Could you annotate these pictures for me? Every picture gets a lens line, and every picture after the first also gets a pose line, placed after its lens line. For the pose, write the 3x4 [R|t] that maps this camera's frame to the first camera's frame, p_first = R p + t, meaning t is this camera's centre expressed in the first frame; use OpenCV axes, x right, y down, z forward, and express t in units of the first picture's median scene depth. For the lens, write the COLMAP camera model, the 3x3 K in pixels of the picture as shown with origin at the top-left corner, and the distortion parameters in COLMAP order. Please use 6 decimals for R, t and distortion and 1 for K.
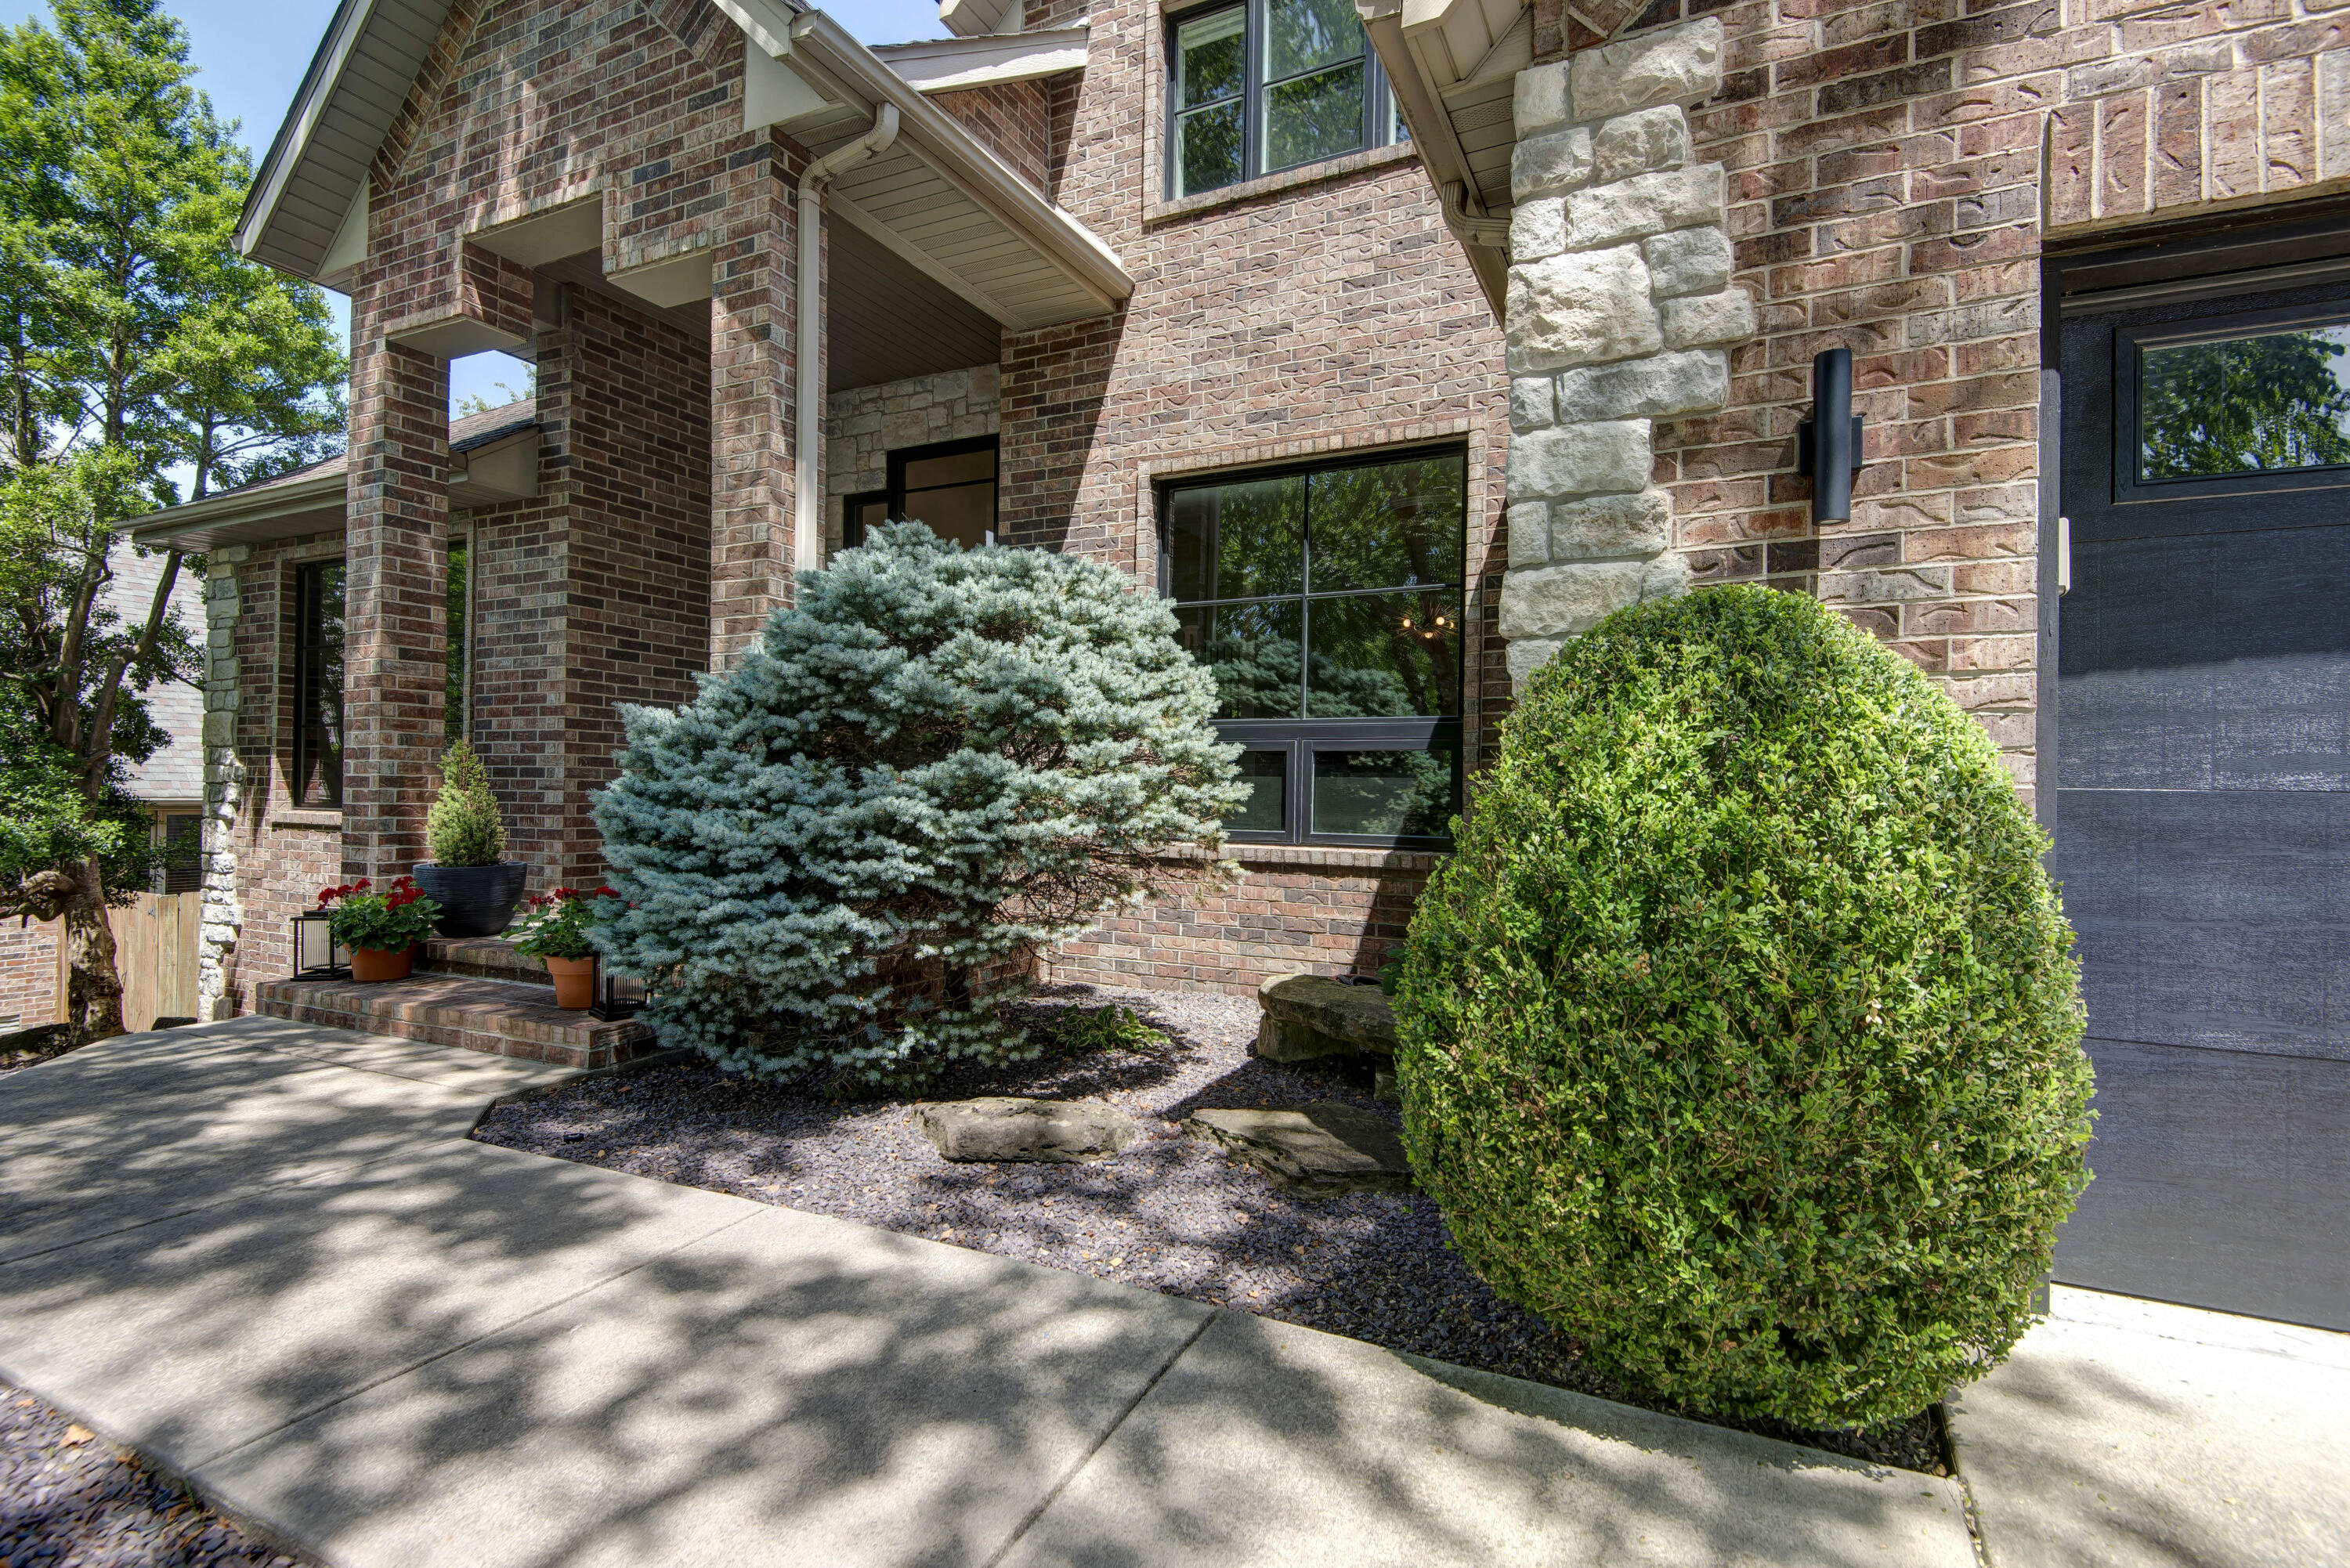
lens RADIAL K [[1105.0, 0, 1175.0], [0, 1105.0, 784.0], [0, 0, 1]] dist [0.026770, -0.017573]
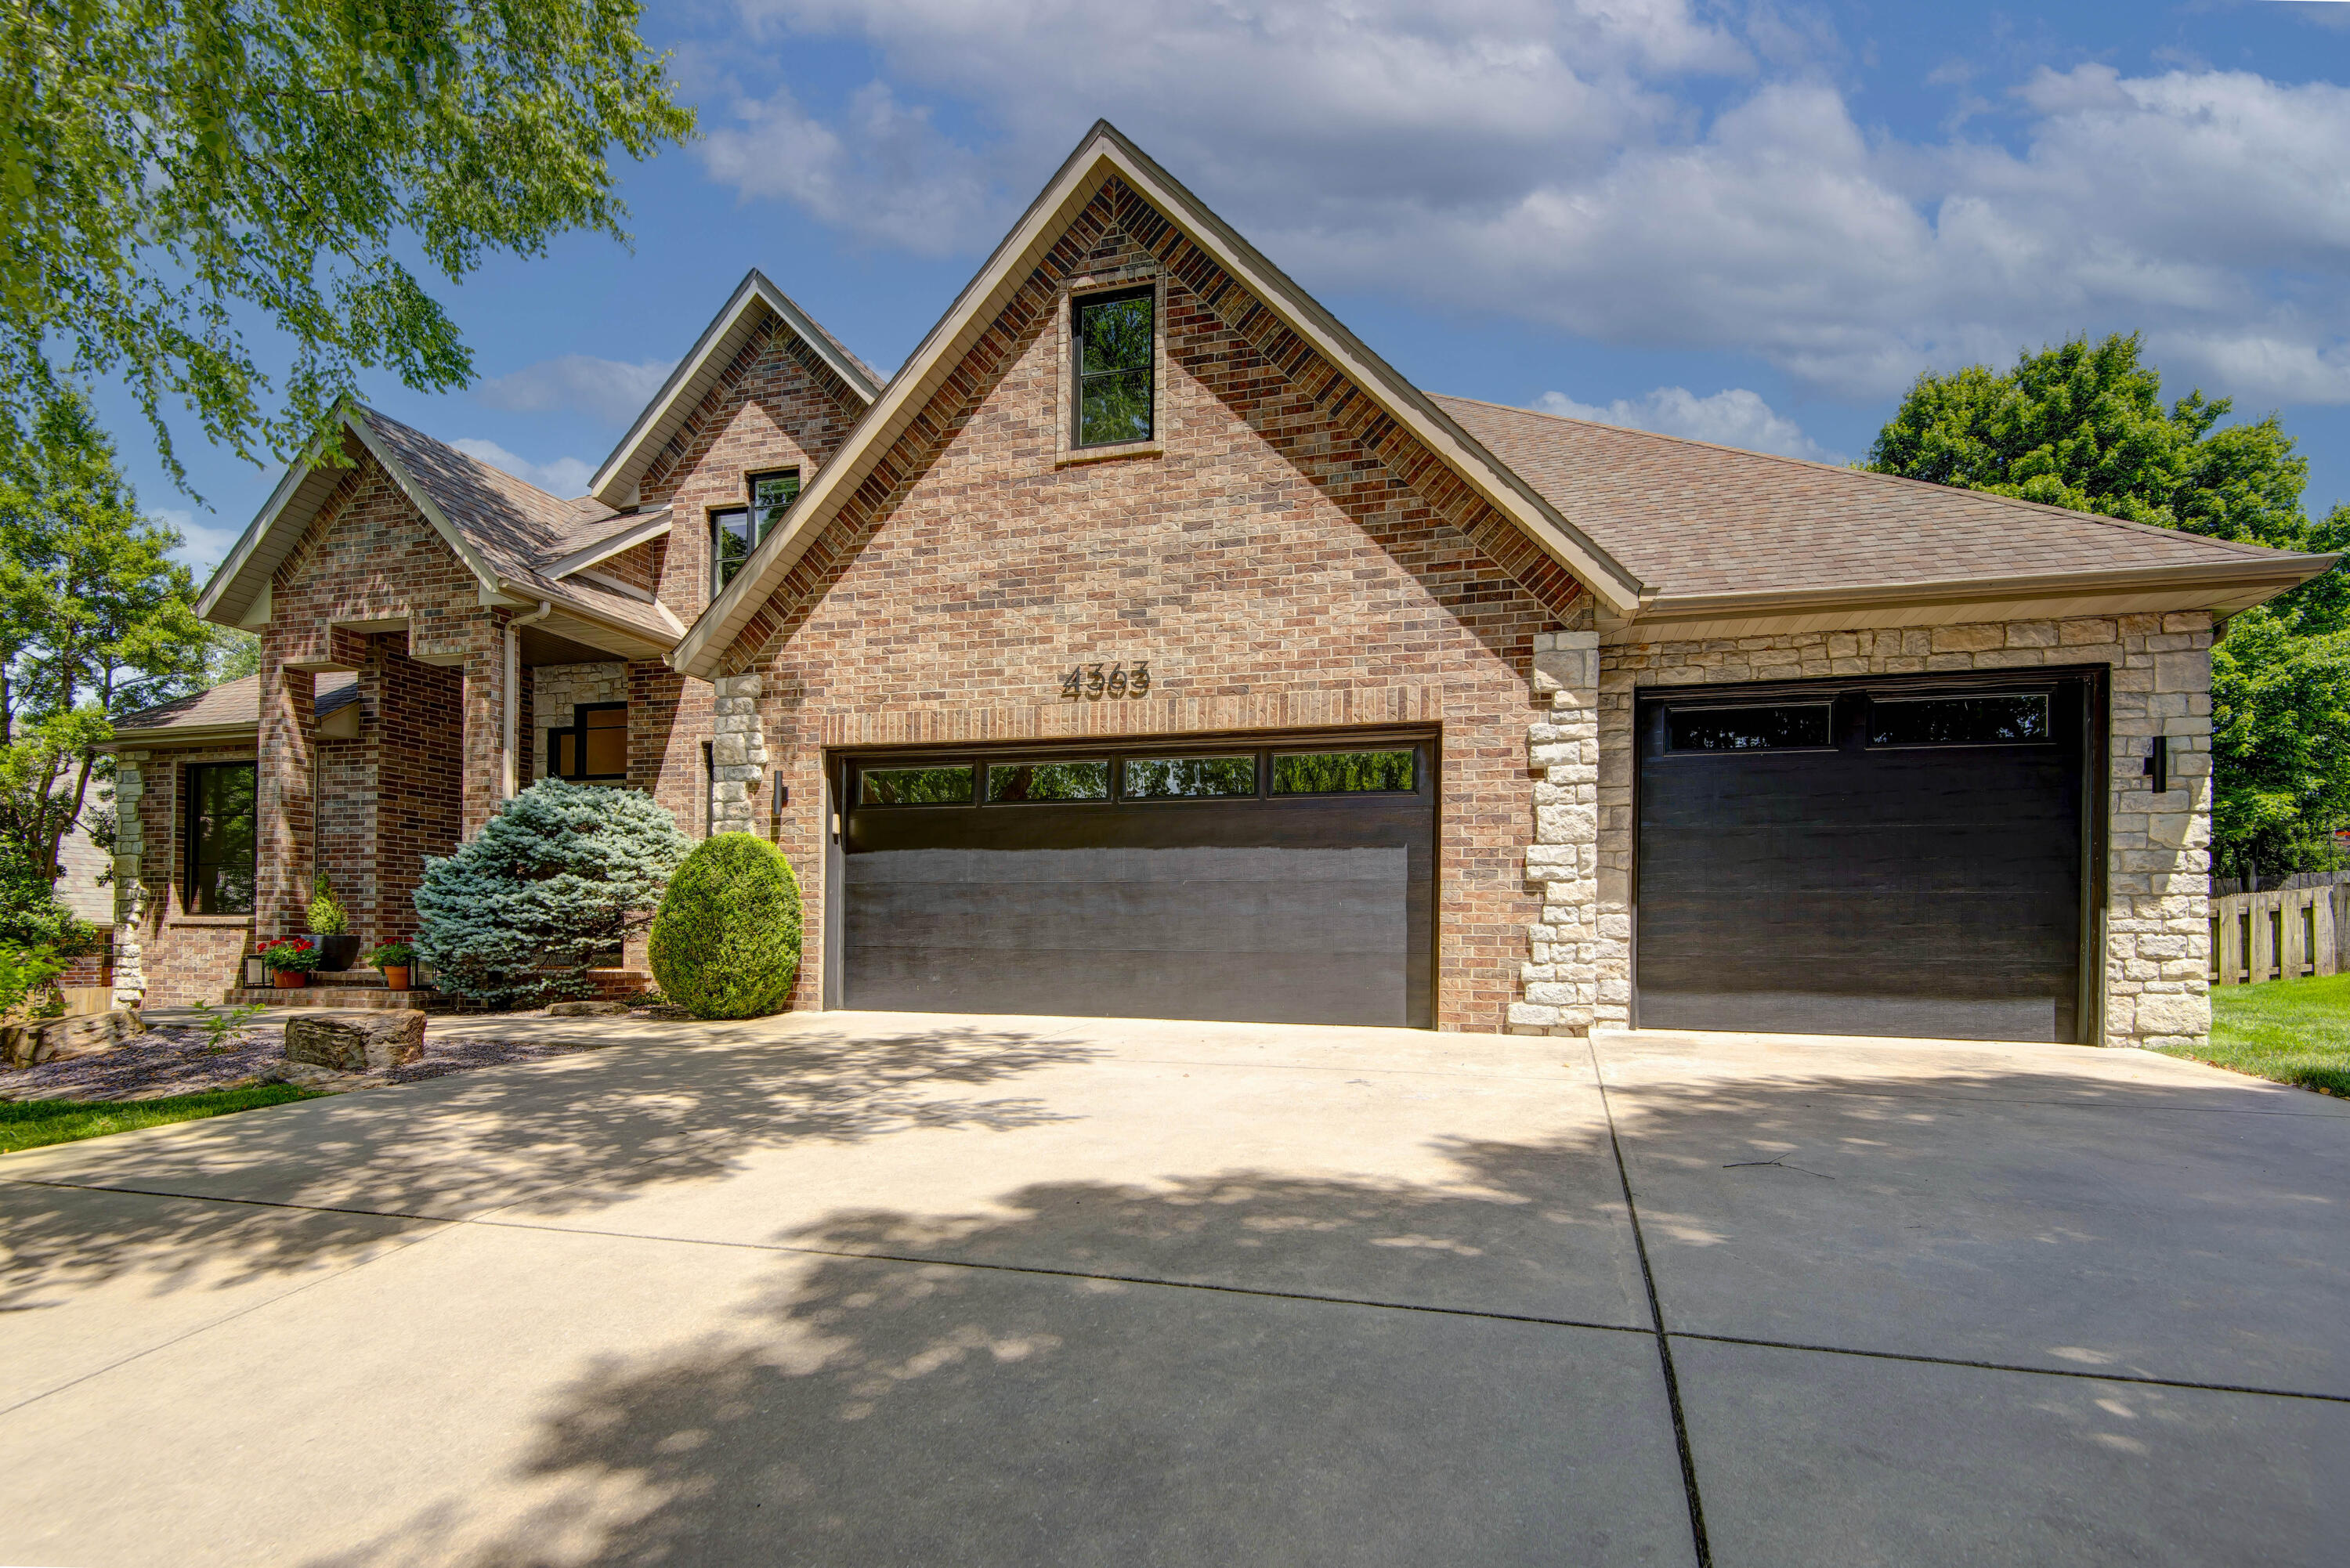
lens RADIAL K [[1124.0, 0, 1170.6], [0, 1124.0, 940.3], [0, 0, 1]] dist [0.001035, -0.009613]
pose [[0.985801, -0.001661, 0.167909, 0.622573], [0.000745, 0.999984, 0.005521, 0.089976], [-0.167916, -0.005318, 0.985787, -1.507432]]
